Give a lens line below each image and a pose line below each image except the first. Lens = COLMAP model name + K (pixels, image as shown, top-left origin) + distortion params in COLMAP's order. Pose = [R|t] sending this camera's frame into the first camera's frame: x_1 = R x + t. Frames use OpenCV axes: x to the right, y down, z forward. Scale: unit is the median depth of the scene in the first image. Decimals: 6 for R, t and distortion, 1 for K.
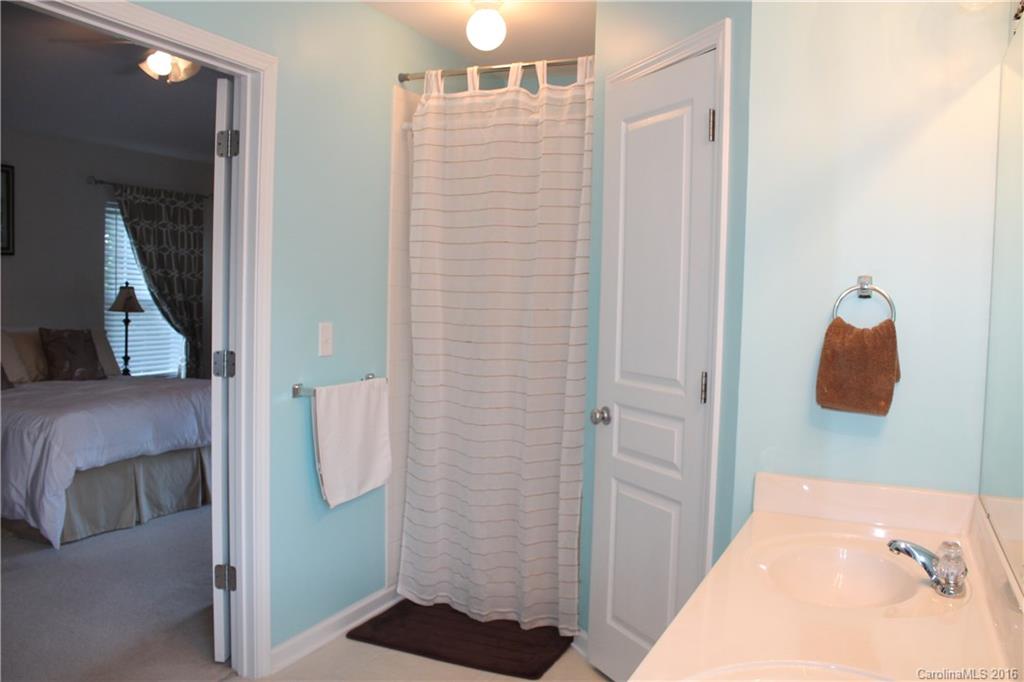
lens RADIAL K [[853.8, 0, 514.5], [0, 853.8, 337.6], [0, 0, 1]] dist [-0.178131, 0.171311]
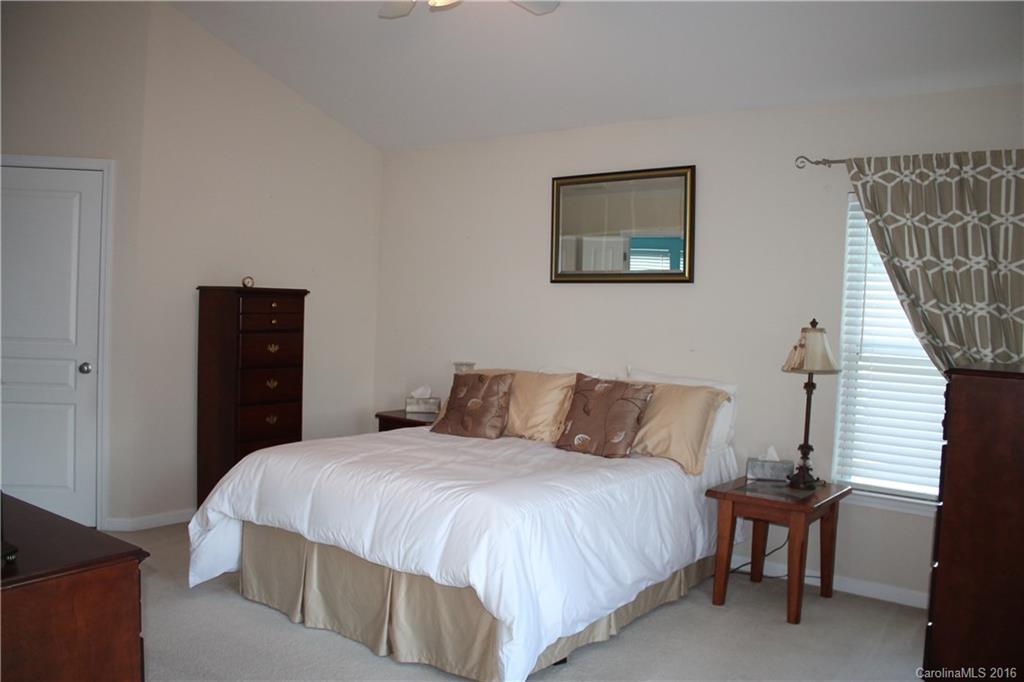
lens RADIAL K [[853.8, 0, 514.5], [0, 853.8, 337.6], [0, 0, 1]] dist [-0.178131, 0.171311]
pose [[-0.195374, -0.009766, -0.980680, 0.152055], [-0.103919, 0.994527, 0.010799, -0.036958], [0.975208, 0.104022, -0.195319, 0.856127]]
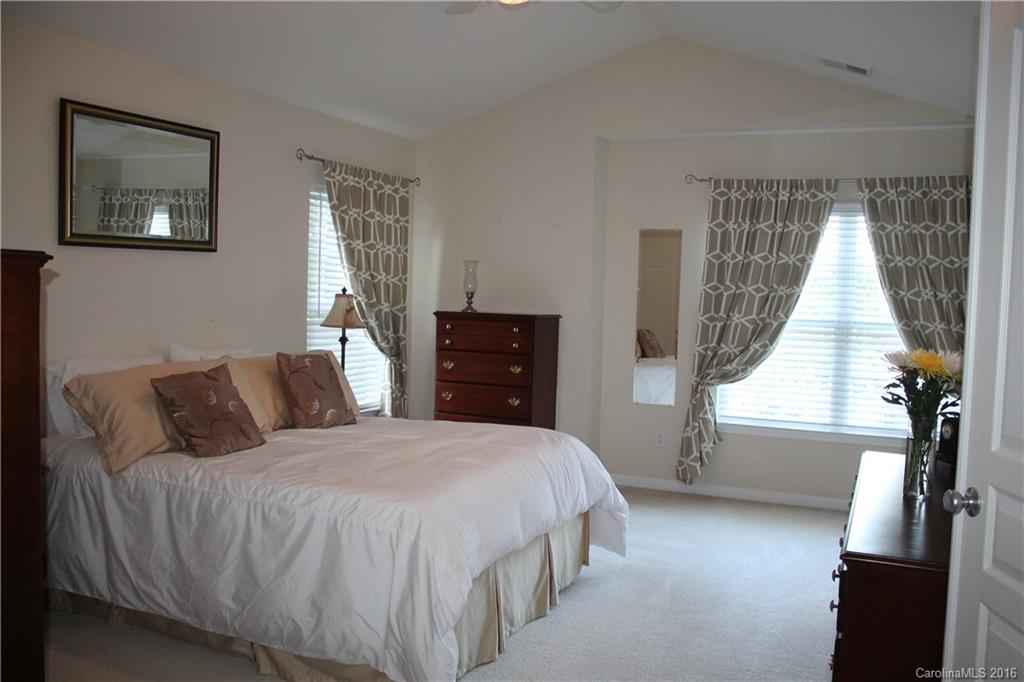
lens RADIAL K [[853.8, 0, 514.5], [0, 853.8, 337.6], [0, 0, 1]] dist [-0.178131, 0.171311]
pose [[0.999834, -0.001246, -0.018159, -0.281311], [0.001138, 0.999981, -0.005978, -0.016131], [0.018166, 0.005957, 0.999817, 0.213605]]
